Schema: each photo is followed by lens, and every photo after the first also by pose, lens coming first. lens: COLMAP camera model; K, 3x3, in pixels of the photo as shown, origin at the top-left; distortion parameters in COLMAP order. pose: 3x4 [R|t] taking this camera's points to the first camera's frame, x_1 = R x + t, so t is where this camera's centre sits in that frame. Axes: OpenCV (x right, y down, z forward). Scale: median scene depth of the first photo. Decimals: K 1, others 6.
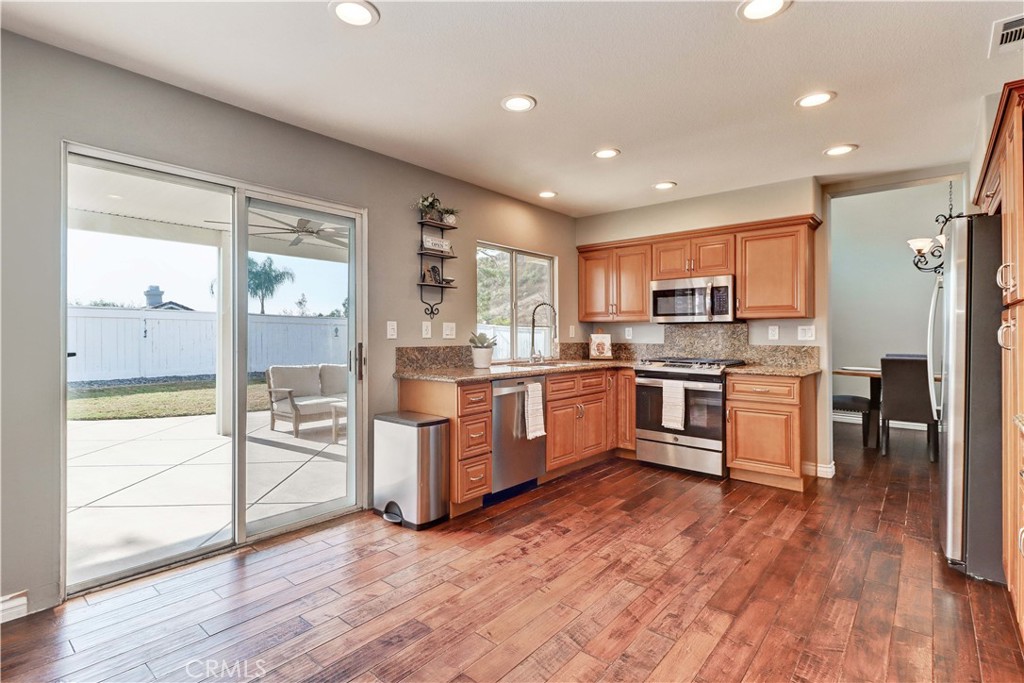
lens RADIAL K [[488.8, 0, 509.6], [0, 488.8, 332.3], [0, 0, 1]] dist [0.002727, -0.000302]
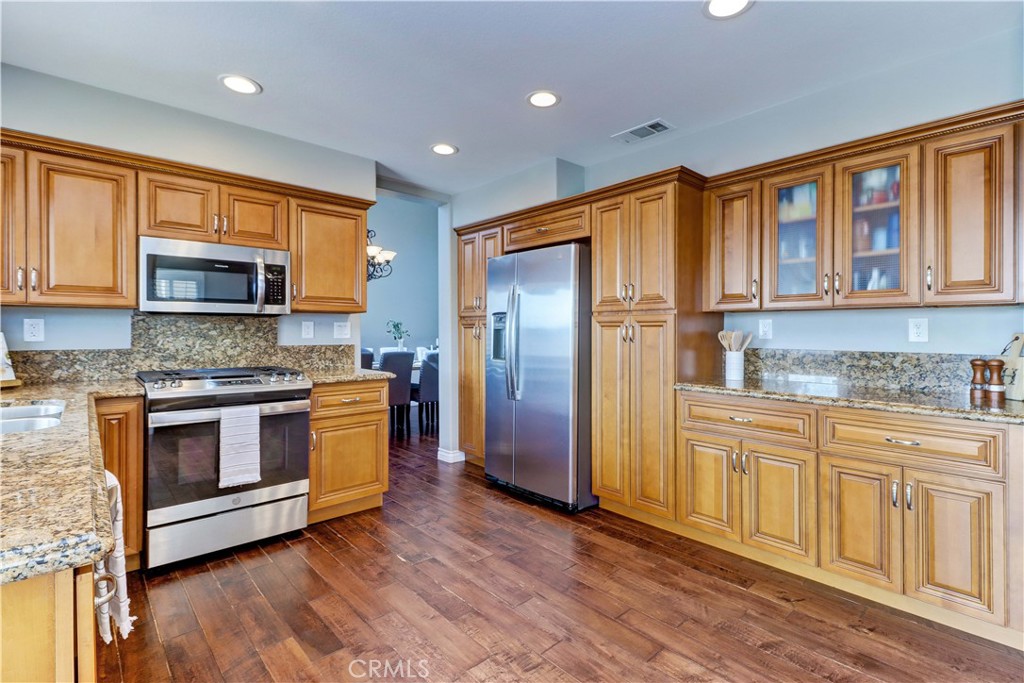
lens RADIAL K [[471.6, 0, 513.8], [0, 471.6, 330.8], [0, 0, 1]] dist [0.025161, -0.019026]
pose [[0.123587, -0.000723, 0.992333, -0.238073], [-0.003697, 0.999992, 0.001189, 0.000448], [-0.992327, -0.003816, 0.123584, 0.637187]]
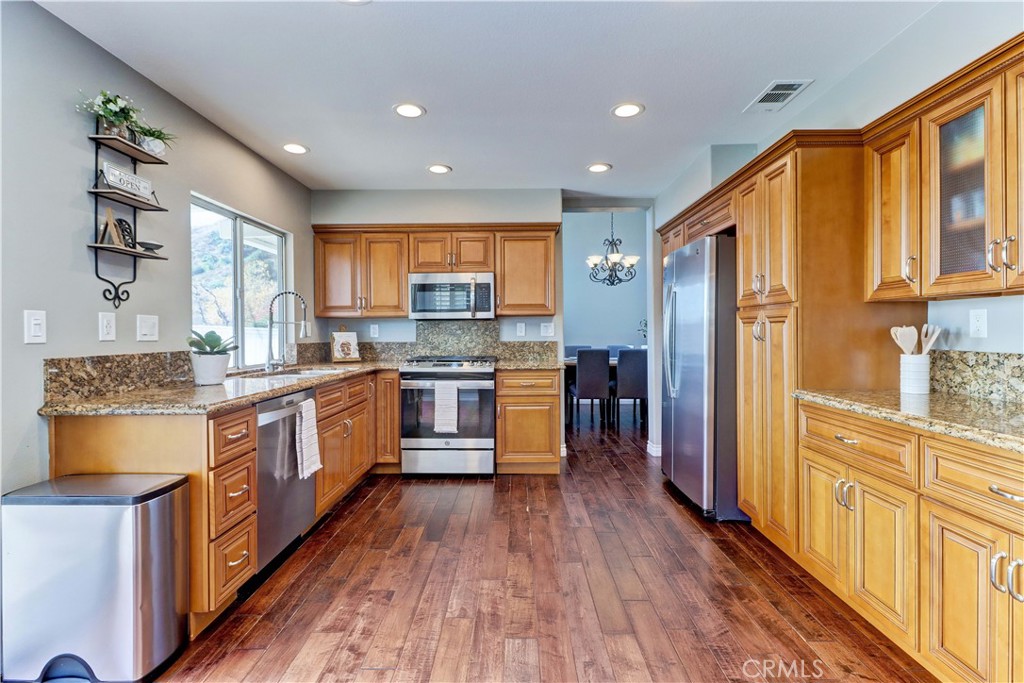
lens RADIAL K [[471.6, 0, 513.8], [0, 471.6, 330.8], [0, 0, 1]] dist [0.025161, -0.019026]
pose [[0.765946, -0.006033, 0.642877, -0.157814], [0.005521, 0.999981, 0.002806, 0.001030], [-0.642881, 0.001400, 0.765965, 0.248254]]
